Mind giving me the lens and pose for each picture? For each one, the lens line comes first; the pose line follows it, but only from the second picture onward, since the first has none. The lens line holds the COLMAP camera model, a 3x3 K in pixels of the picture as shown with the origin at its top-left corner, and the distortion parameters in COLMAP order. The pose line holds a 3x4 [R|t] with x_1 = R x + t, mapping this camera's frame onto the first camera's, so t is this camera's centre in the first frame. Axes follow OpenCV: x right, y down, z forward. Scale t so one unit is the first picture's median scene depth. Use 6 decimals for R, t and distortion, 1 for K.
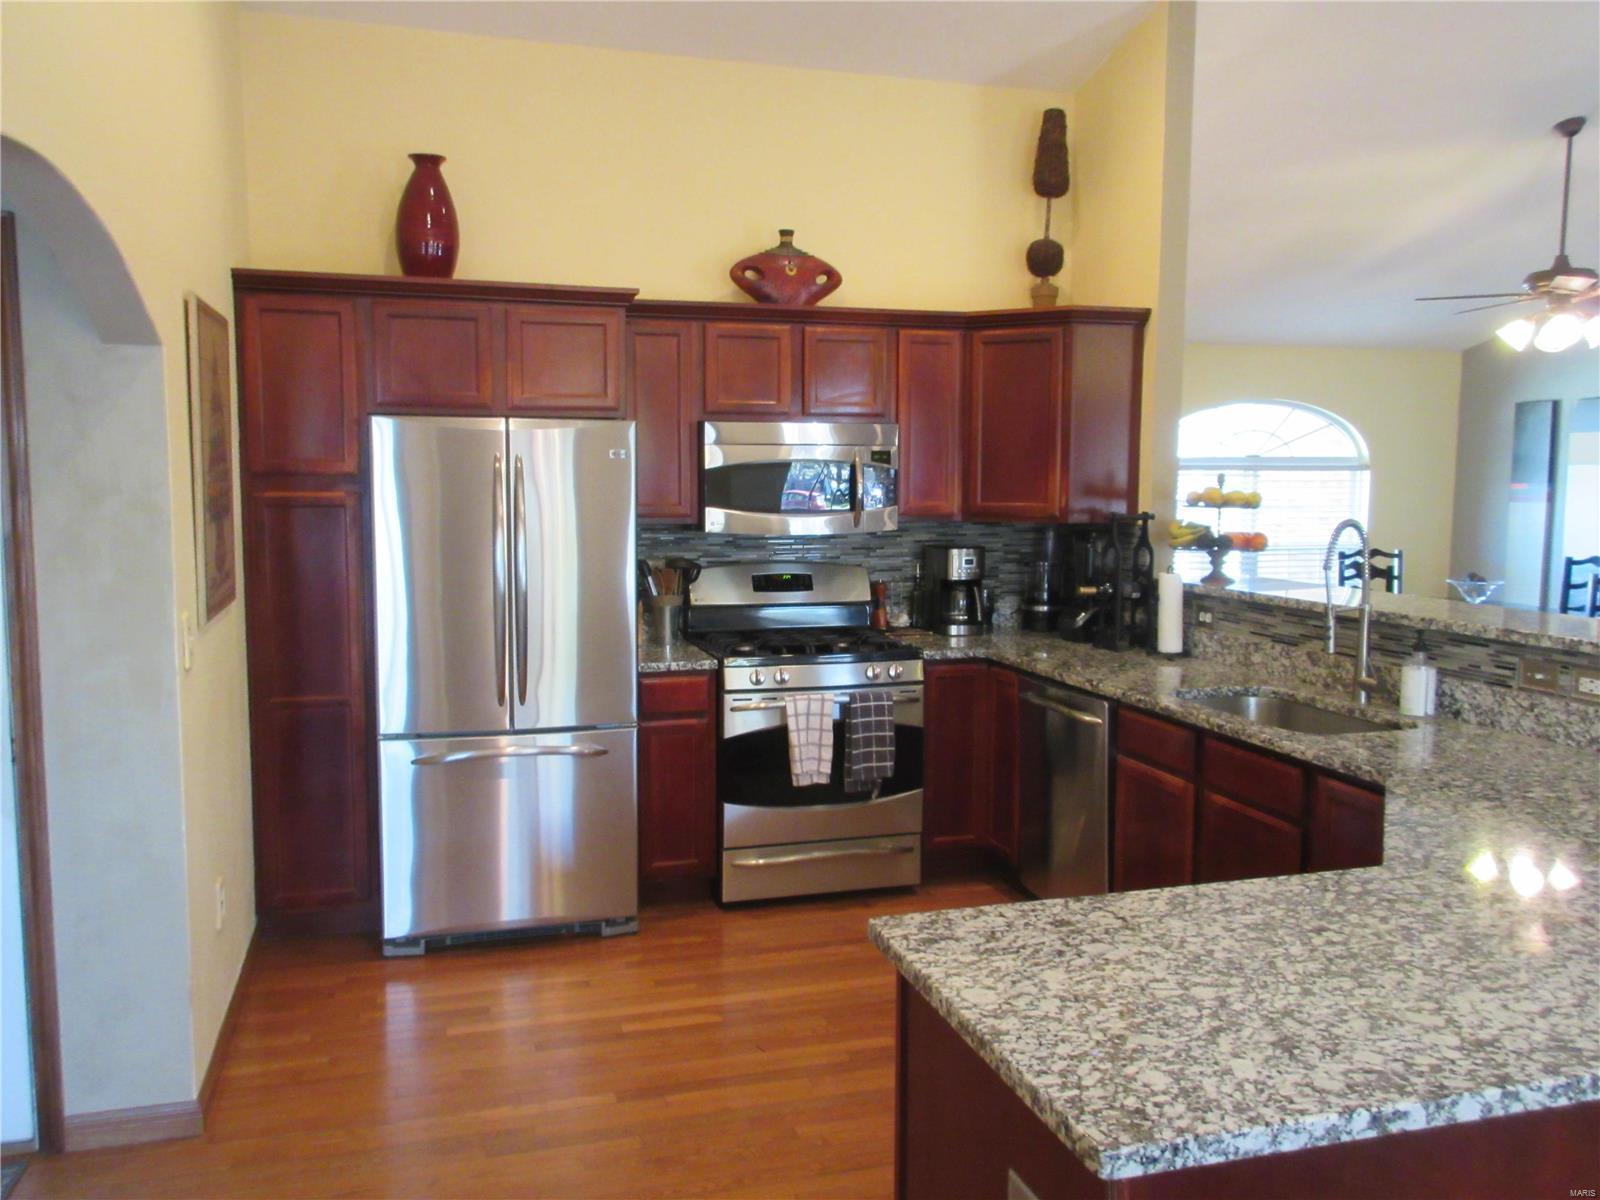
lens RADIAL K [[1300.5, 0, 794.6], [0, 1300.5, 600.1], [0, 0, 1]] dist [0.020876, 0.000606]
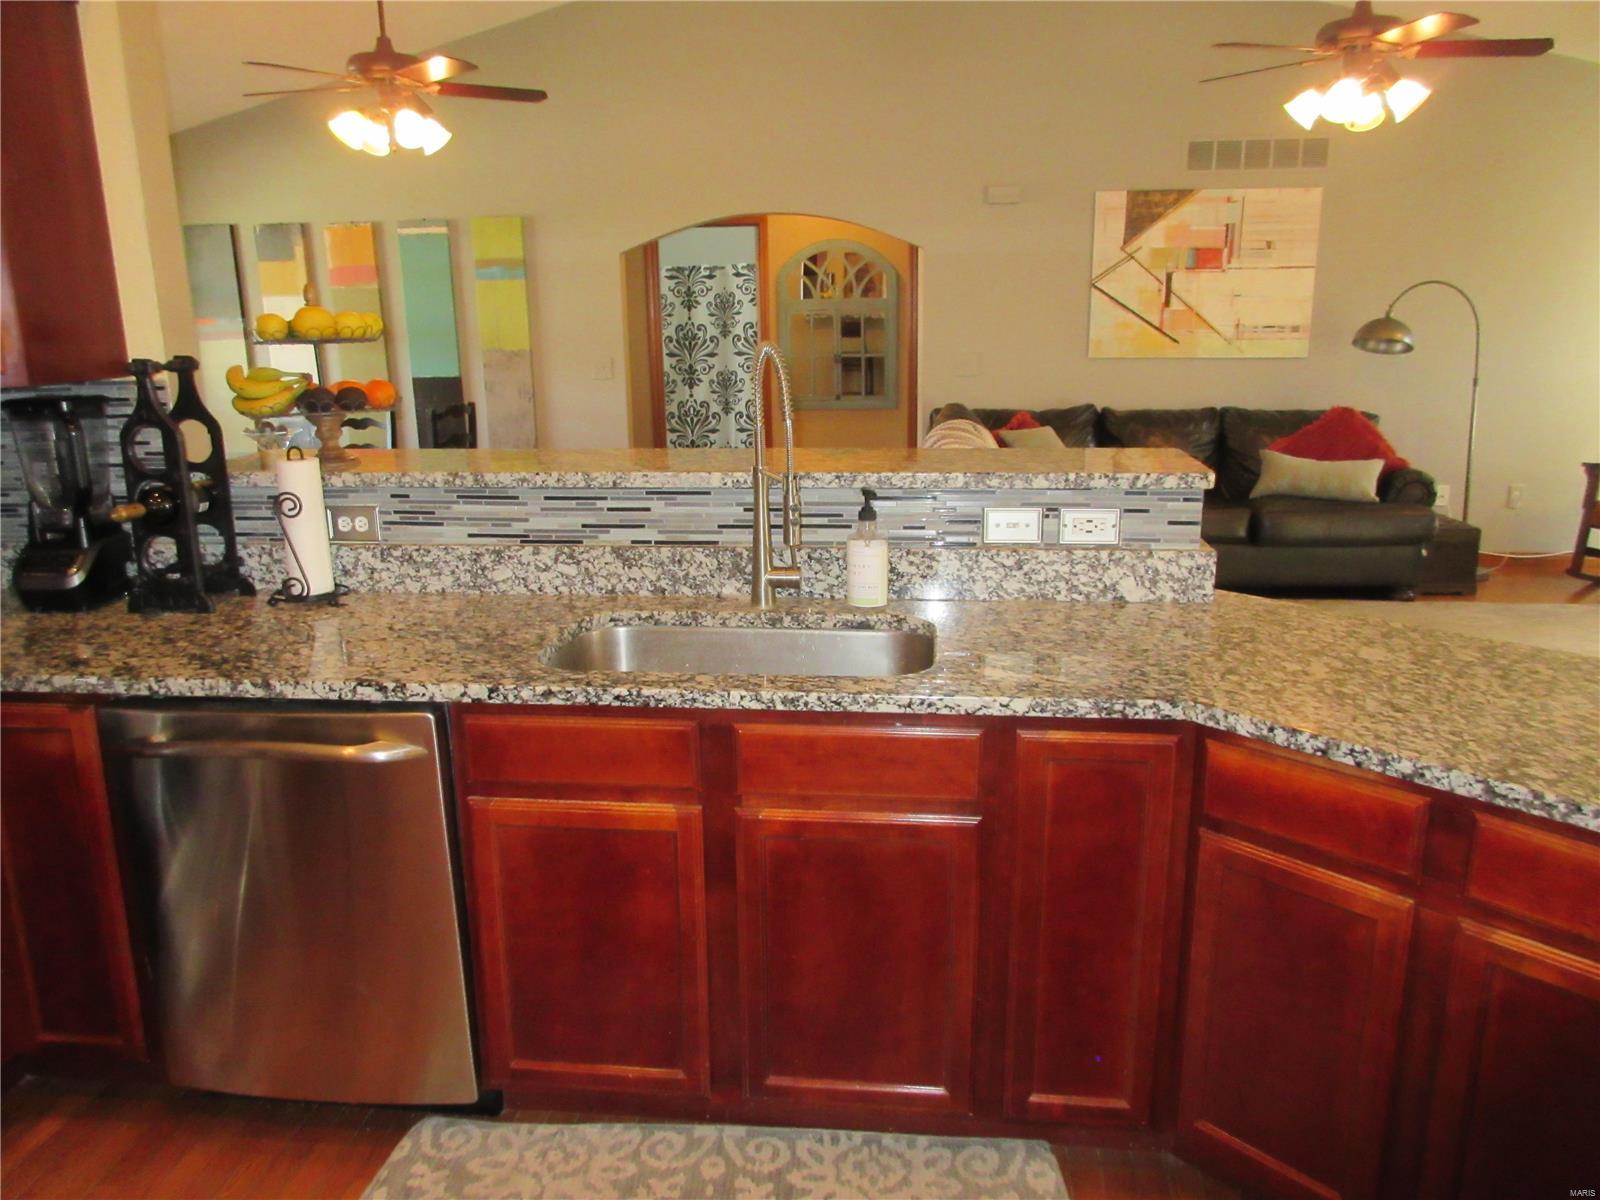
lens RADIAL K [[1186.7, 0, 805.3], [0, 1186.7, 599.0], [0, 0, 1]] dist [-0.000807, -0.003870]
pose [[0.388472, -0.225942, 0.893331, -0.115615], [0.104995, 0.974012, 0.200690, -0.044939], [-0.915459, 0.015833, 0.402099, 0.621240]]
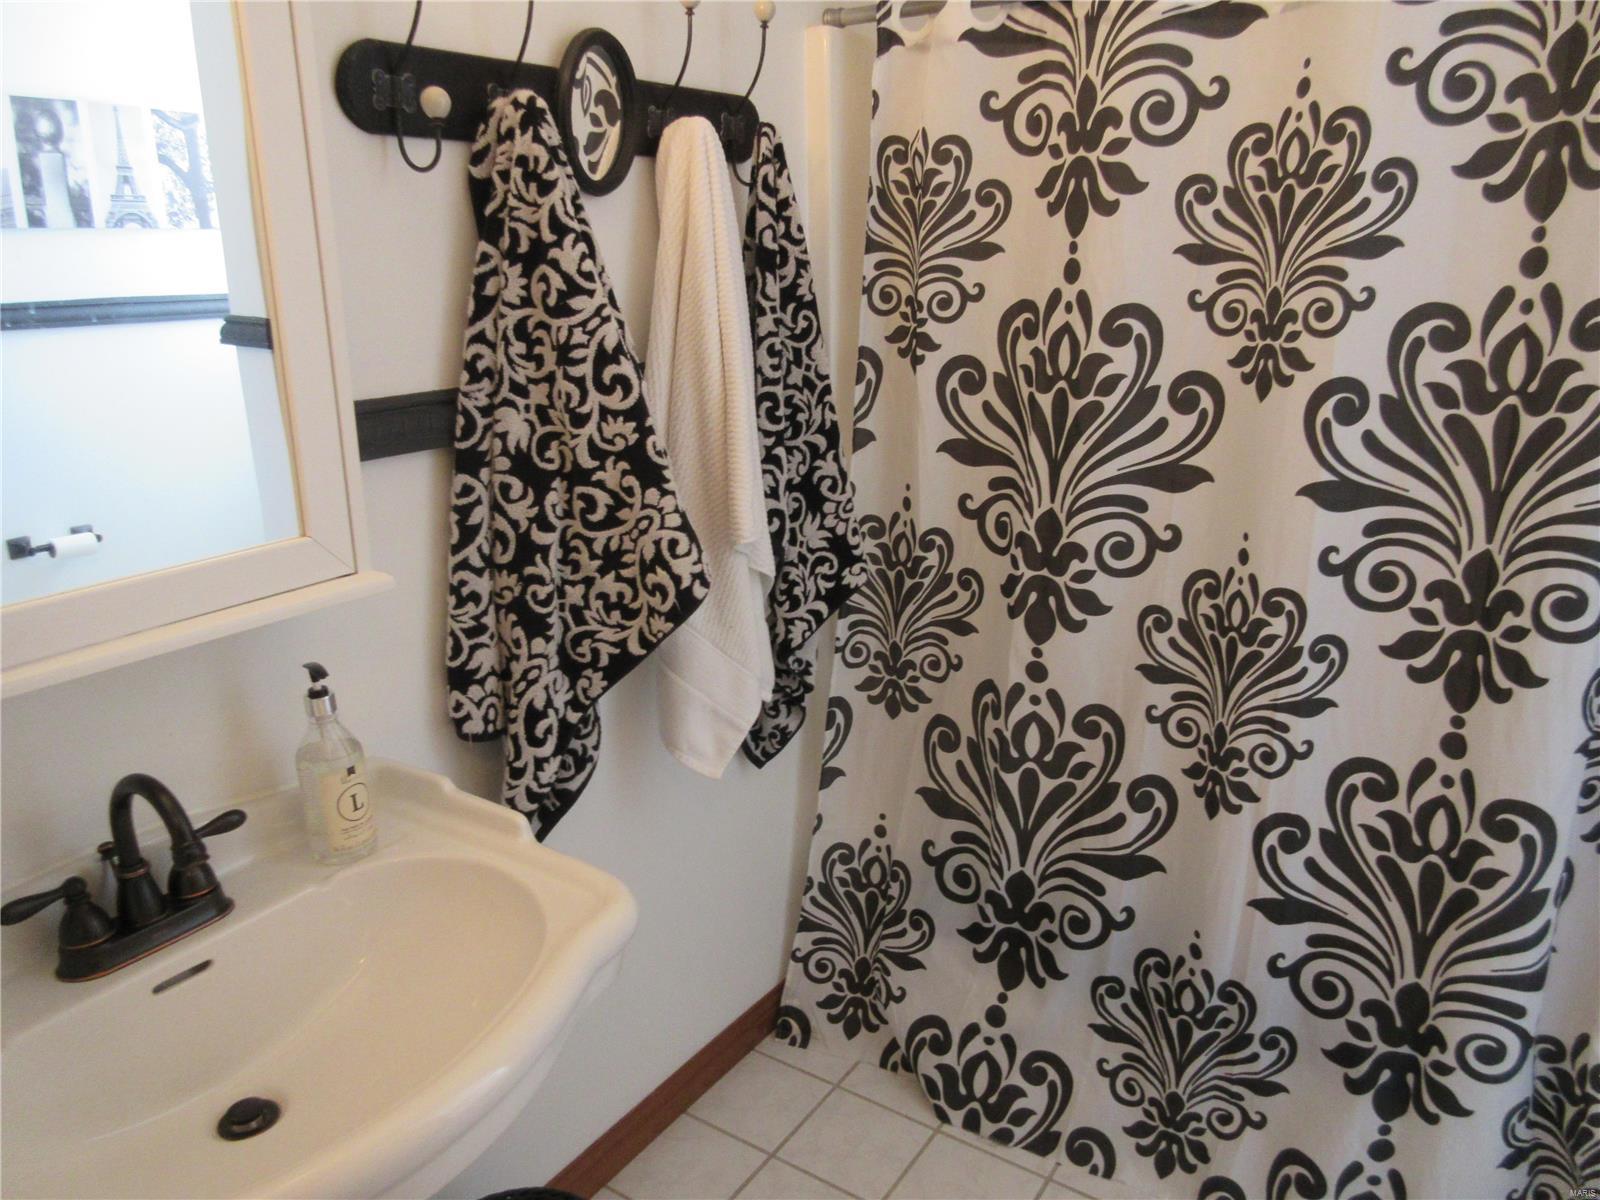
lens RADIAL K [[1186.7, 0, 801.9], [0, 1186.7, 604.6], [0, 0, 1]] dist [-0.000807, -0.003870]
pose [[0.768924, -0.193445, 0.609373, 1.584885], [0.065987, 0.972049, 0.225312, -0.120674], [-0.635926, -0.133037, 0.760197, 1.451388]]
